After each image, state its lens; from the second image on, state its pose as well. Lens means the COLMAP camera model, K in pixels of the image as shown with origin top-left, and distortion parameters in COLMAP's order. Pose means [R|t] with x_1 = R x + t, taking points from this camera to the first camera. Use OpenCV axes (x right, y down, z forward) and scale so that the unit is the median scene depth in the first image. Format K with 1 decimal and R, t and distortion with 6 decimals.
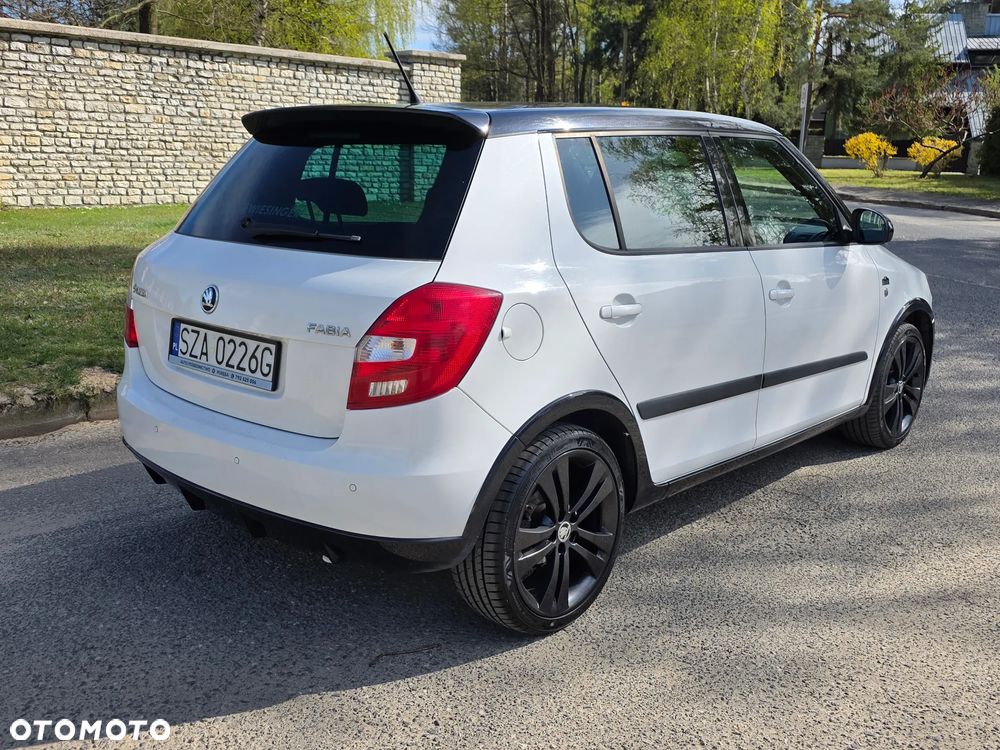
lens RADIAL K [[978.6, 0, 513.7], [0, 978.6, 374.0], [0, 0, 1]] dist [0.056770, -0.054350]
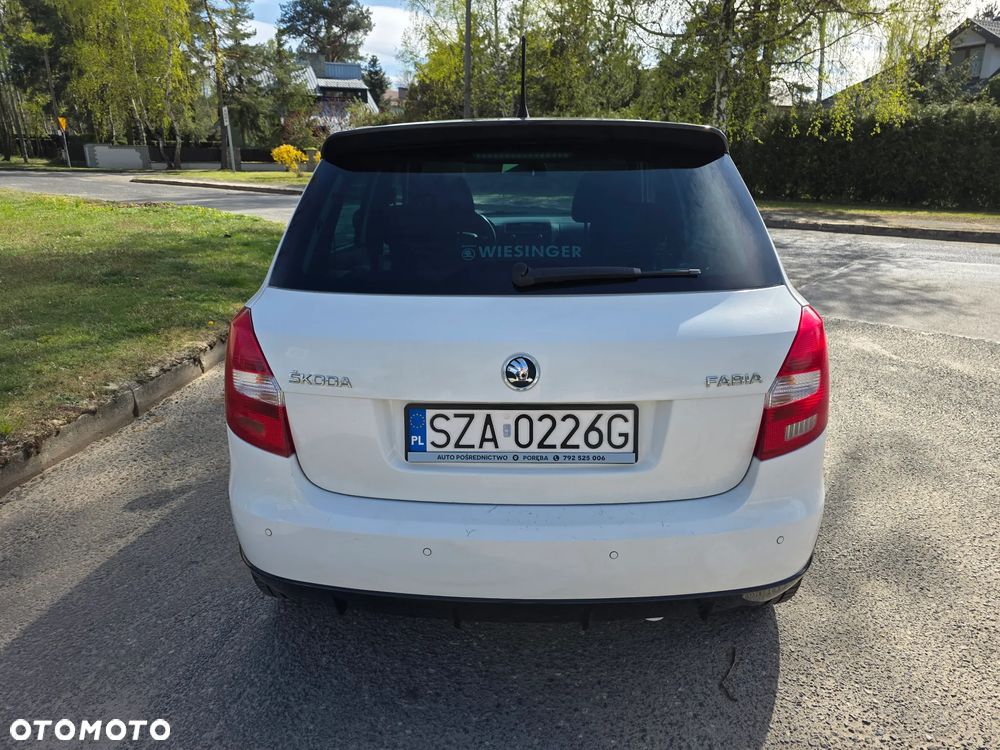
lens RADIAL K [[679.4, 0, 505.9], [0, 679.4, 369.9], [0, 0, 1]] dist [0.046613, -0.036401]
pose [[0.769274, -0.209879, 0.603464, -0.148896], [0.162149, 0.977716, 0.133339, -0.035159], [-0.618001, -0.004723, 0.786163, 0.133586]]
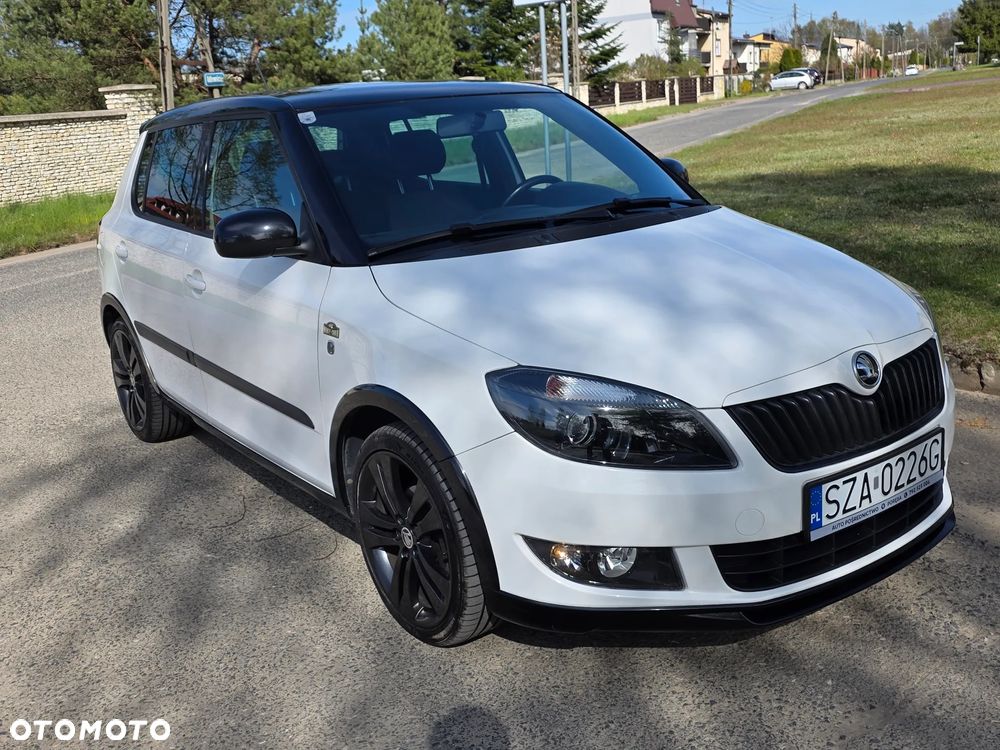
lens RADIAL K [[984.1, 0, 500.0], [0, 984.1, 375.0], [0, 0, 1]] dist [0.044879, -0.023130]
pose [[-0.207731, 0.251405, -0.945327, 0.351333], [-0.142899, 0.948241, 0.283581, -0.095592], [0.967692, 0.193995, -0.161054, 0.441088]]
